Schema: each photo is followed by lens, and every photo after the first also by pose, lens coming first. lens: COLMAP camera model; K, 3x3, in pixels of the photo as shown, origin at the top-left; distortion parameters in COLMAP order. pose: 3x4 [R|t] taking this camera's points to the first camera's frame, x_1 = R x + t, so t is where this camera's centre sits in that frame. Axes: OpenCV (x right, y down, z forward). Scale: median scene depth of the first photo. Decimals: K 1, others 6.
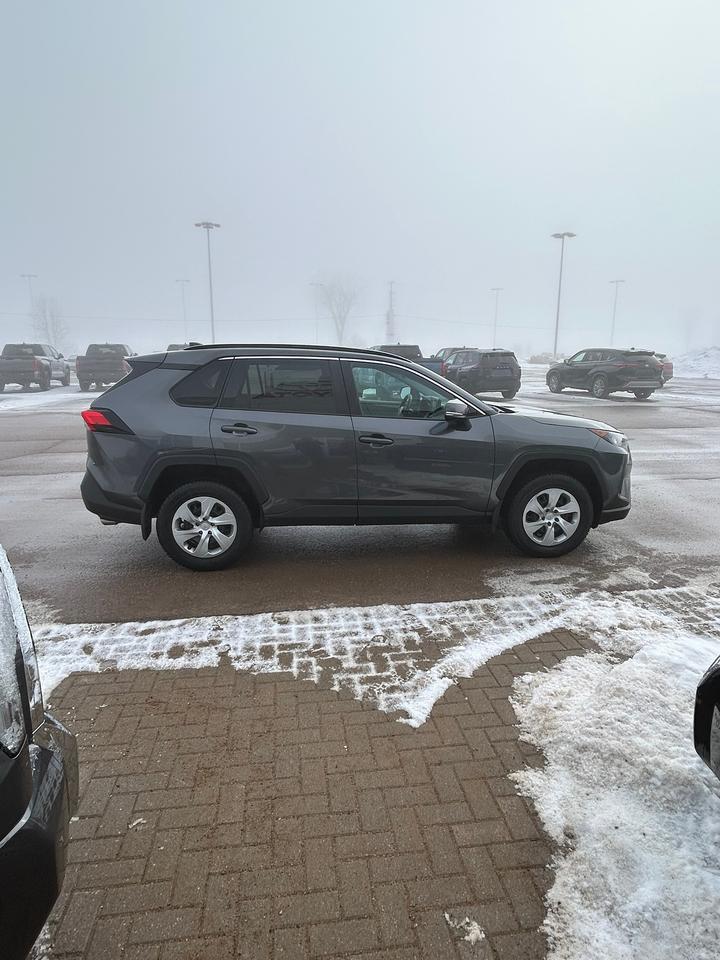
lens RADIAL K [[578.3, 0, 360.0], [0, 578.3, 480.0], [0, 0, 1]] dist [0.000896, -0.000017]
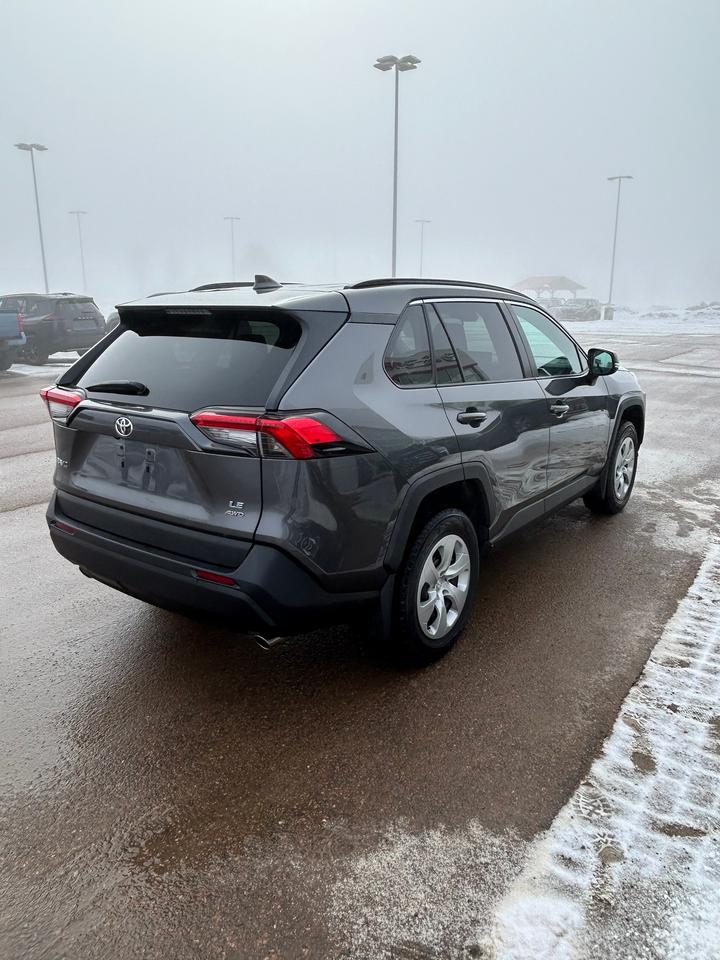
lens RADIAL K [[681.3, 0, 360.0], [0, 681.3, 480.0], [0, 0, 1]] dist [-0.000097, -0.000341]
pose [[0.672290, -0.187075, 0.716260, -0.821742], [0.157014, 0.981564, 0.108992, -0.118456], [-0.723445, 0.039189, 0.689269, 0.576956]]
